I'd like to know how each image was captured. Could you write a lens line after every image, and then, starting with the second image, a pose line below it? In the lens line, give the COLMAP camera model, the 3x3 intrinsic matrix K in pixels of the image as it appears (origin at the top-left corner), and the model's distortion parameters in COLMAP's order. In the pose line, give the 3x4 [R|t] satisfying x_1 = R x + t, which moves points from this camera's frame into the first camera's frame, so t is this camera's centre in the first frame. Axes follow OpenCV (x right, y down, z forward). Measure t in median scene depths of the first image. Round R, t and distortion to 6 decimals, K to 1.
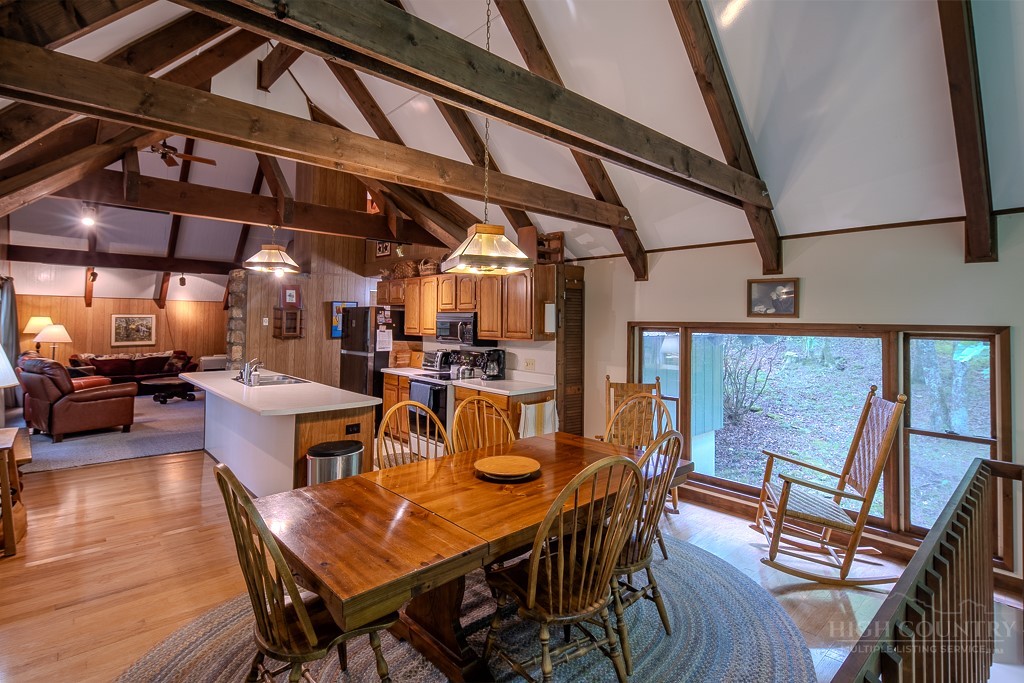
lens RADIAL K [[511.7, 0, 511.0], [0, 511.7, 297.8], [0, 0, 1]] dist [0.004504, -0.002705]
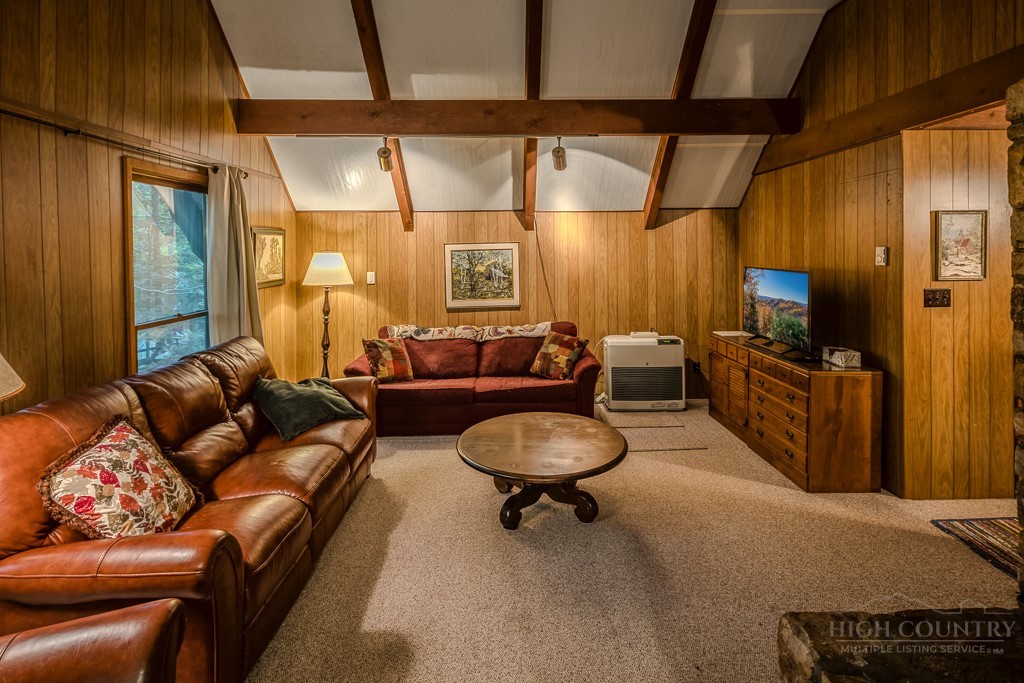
lens RADIAL K [[511.7, 0, 517.8], [0, 511.7, 245.8], [0, 0, 1]] dist [0.004504, -0.002705]
pose [[0.763170, -0.021198, -0.645850, -0.874246], [0.048063, 0.998555, 0.024020, 0.054278], [0.644408, -0.049372, 0.763087, 1.437222]]
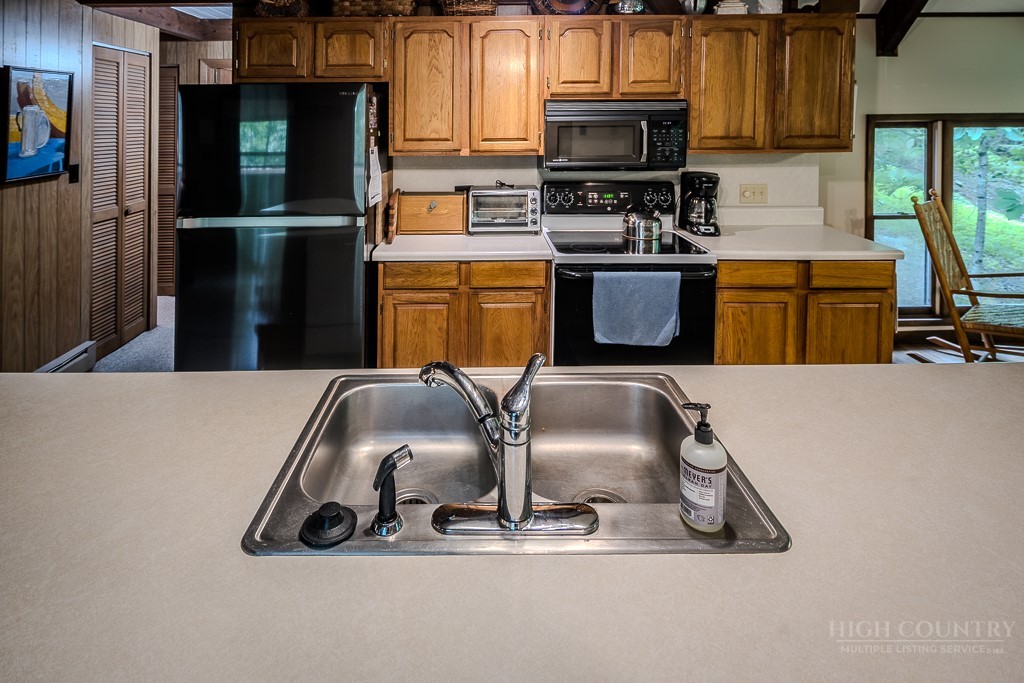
lens RADIAL K [[537.5, 0, 508.1], [0, 537.5, 115.4], [0, 0, 1]] dist [-0.002414, -0.001834]
pose [[0.657979, -0.013256, 0.752920, -0.654171], [-0.018717, 0.999248, 0.033950, 0.033191], [-0.752804, -0.036431, 0.657236, 0.920004]]
